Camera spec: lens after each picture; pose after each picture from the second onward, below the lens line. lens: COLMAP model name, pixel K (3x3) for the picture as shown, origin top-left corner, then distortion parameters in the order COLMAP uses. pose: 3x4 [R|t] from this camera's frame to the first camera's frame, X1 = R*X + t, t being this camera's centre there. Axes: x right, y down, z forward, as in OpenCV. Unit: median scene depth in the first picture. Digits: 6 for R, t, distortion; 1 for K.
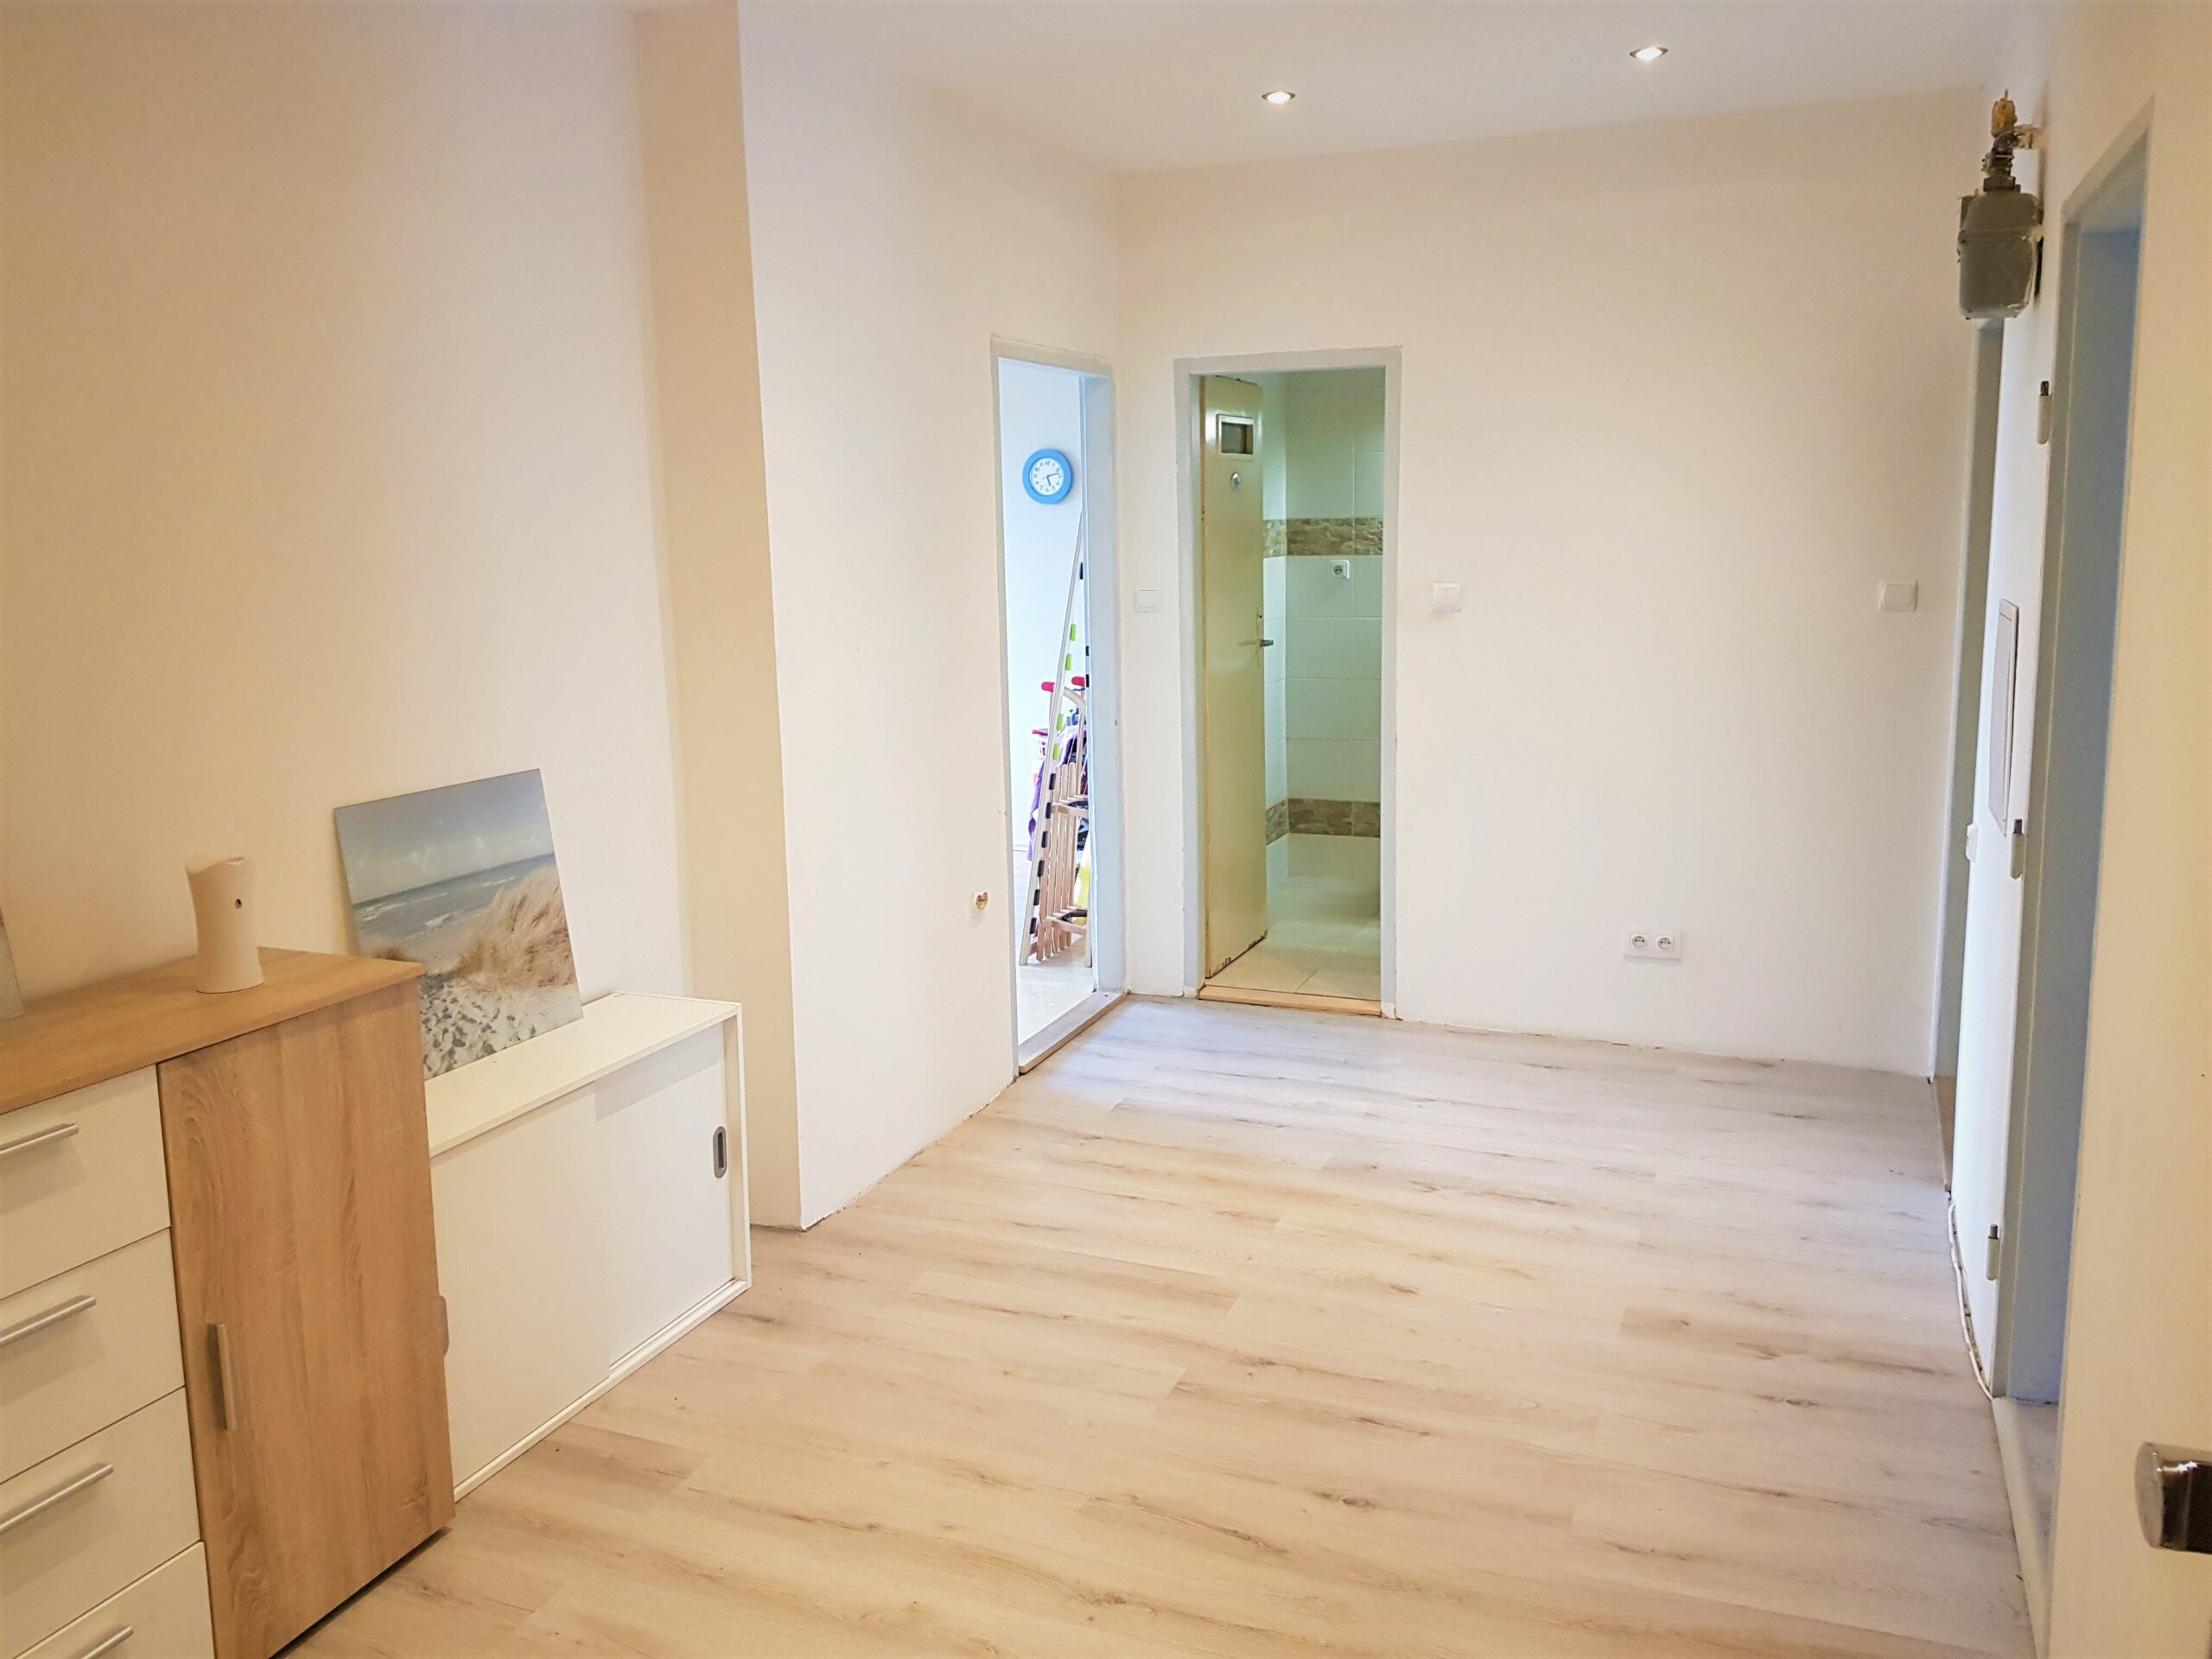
lens RADIAL K [[1702.8, 0, 1097.4], [0, 1702.8, 764.8], [0, 0, 1]] dist [0.116921, -0.223146]
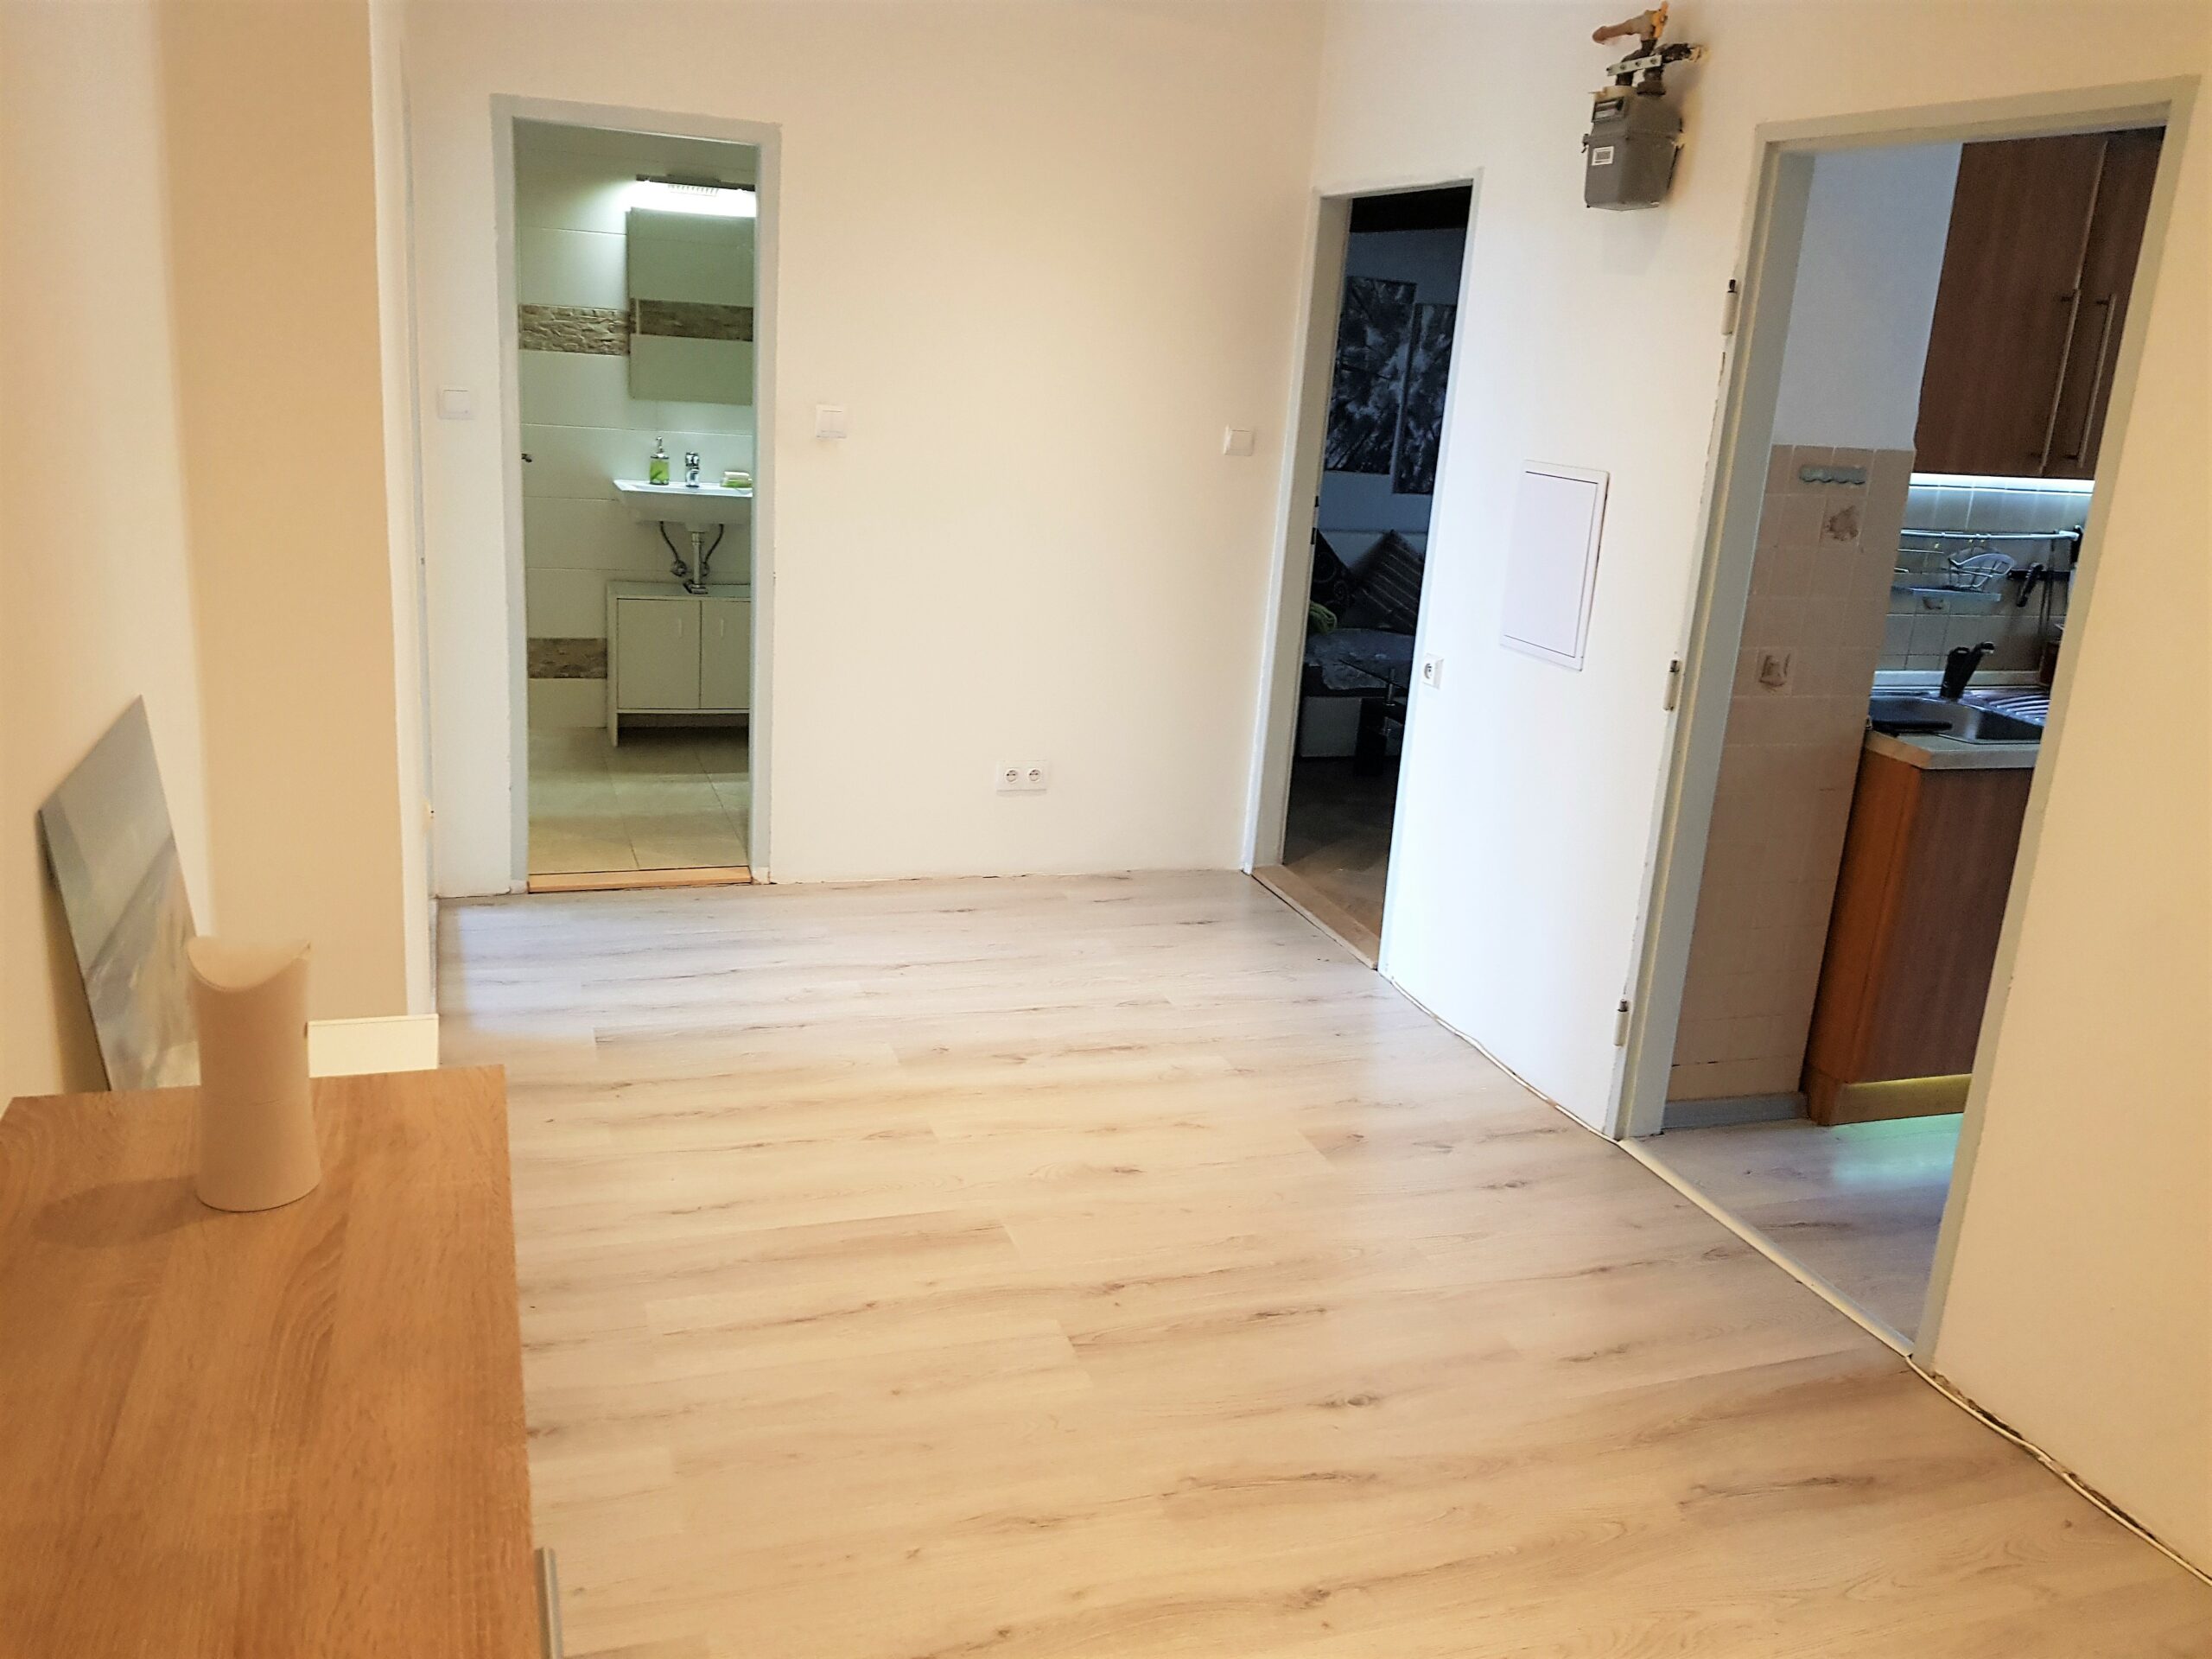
lens RADIAL K [[1702.8, 0, 1097.4], [0, 1702.8, 764.8], [0, 0, 1]] dist [0.116921, -0.223146]
pose [[0.757265, -0.094093, 0.646295, -0.377284], [0.016612, 0.992022, 0.124962, -0.036204], [-0.652897, -0.083893, 0.752787, 0.265632]]
